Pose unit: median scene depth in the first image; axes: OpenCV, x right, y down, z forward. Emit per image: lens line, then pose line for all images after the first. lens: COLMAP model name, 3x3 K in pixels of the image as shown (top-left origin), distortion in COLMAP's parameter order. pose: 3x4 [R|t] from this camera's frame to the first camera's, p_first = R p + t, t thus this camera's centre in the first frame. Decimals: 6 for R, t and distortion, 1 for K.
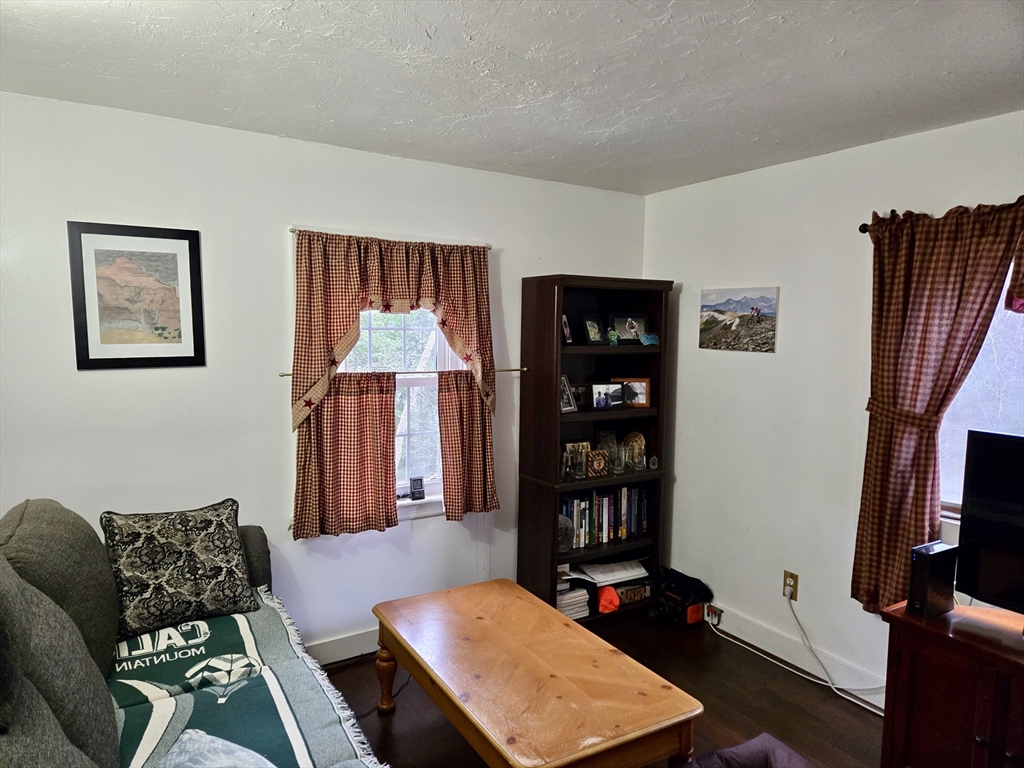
lens RADIAL K [[685.7, 0, 509.5], [0, 685.7, 397.6], [0, 0, 1]] dist [0.087864, -0.070174]
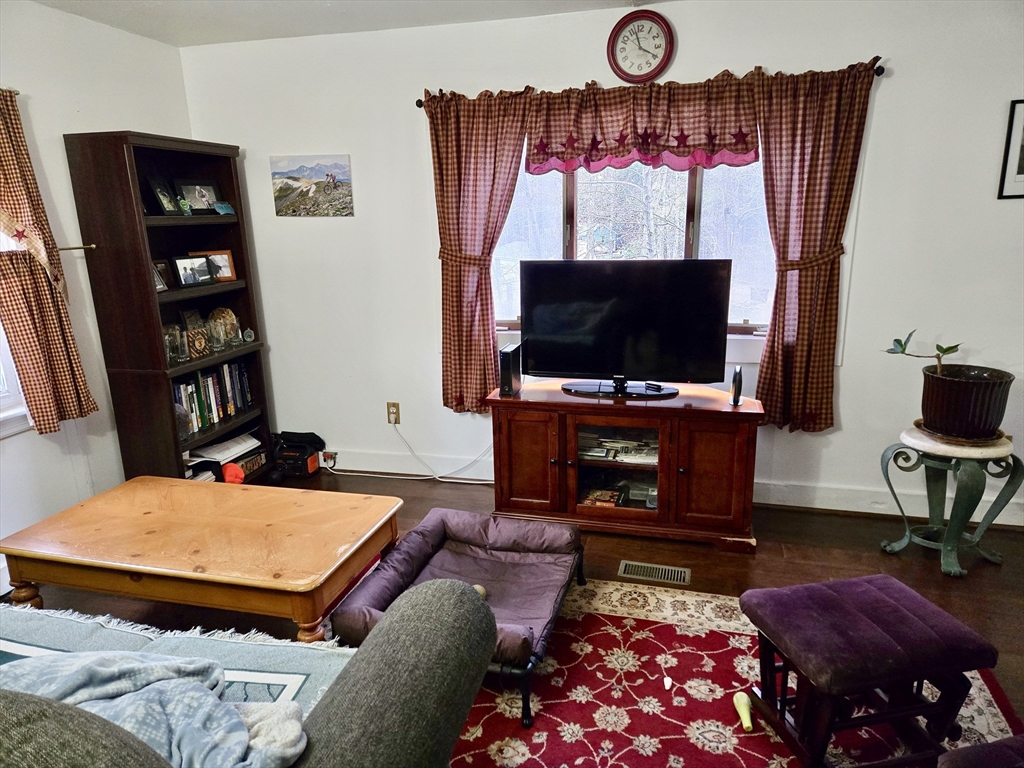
lens RADIAL K [[685.7, 0, 509.5], [0, 685.7, 397.6], [0, 0, 1]] dist [0.087864, -0.070174]
pose [[0.717316, -0.212379, 0.663591, -0.236076], [0.107599, 0.974752, 0.195654, 0.028424], [-0.688389, -0.068944, 0.722057, -0.007069]]
